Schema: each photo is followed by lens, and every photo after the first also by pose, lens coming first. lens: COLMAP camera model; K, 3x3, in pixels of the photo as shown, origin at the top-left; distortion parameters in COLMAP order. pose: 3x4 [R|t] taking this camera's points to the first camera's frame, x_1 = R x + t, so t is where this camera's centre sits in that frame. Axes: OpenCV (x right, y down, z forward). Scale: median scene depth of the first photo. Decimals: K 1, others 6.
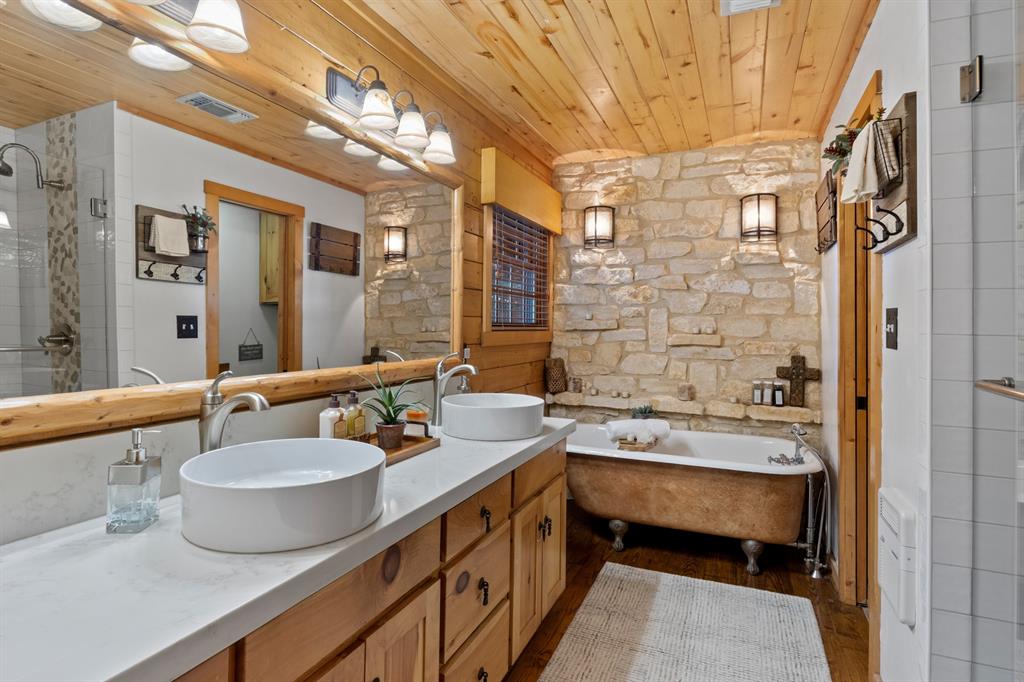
lens RADIAL K [[529.3, 0, 508.1], [0, 529.3, 328.9], [0, 0, 1]] dist [-0.005124, -0.001044]
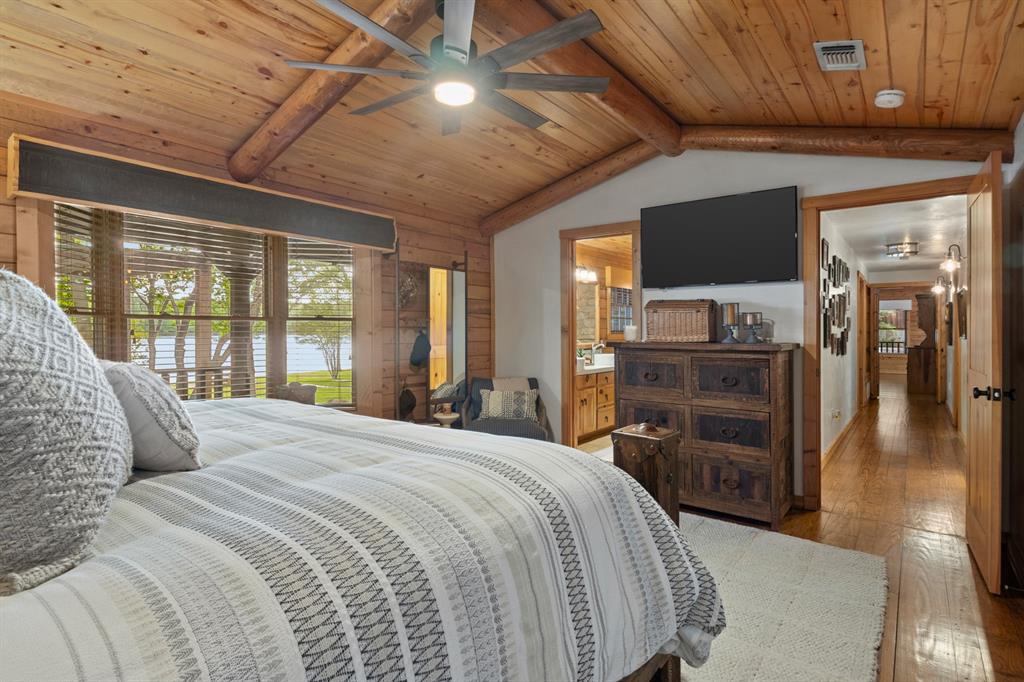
lens RADIAL K [[529.3, 0, 508.1], [0, 529.3, 328.9], [0, 0, 1]] dist [-0.005124, -0.001044]
pose [[0.967462, -0.019391, -0.252271, 0.158345], [0.016284, 0.999764, -0.014400, 0.011881], [0.252490, 0.009823, 0.967550, -1.931482]]
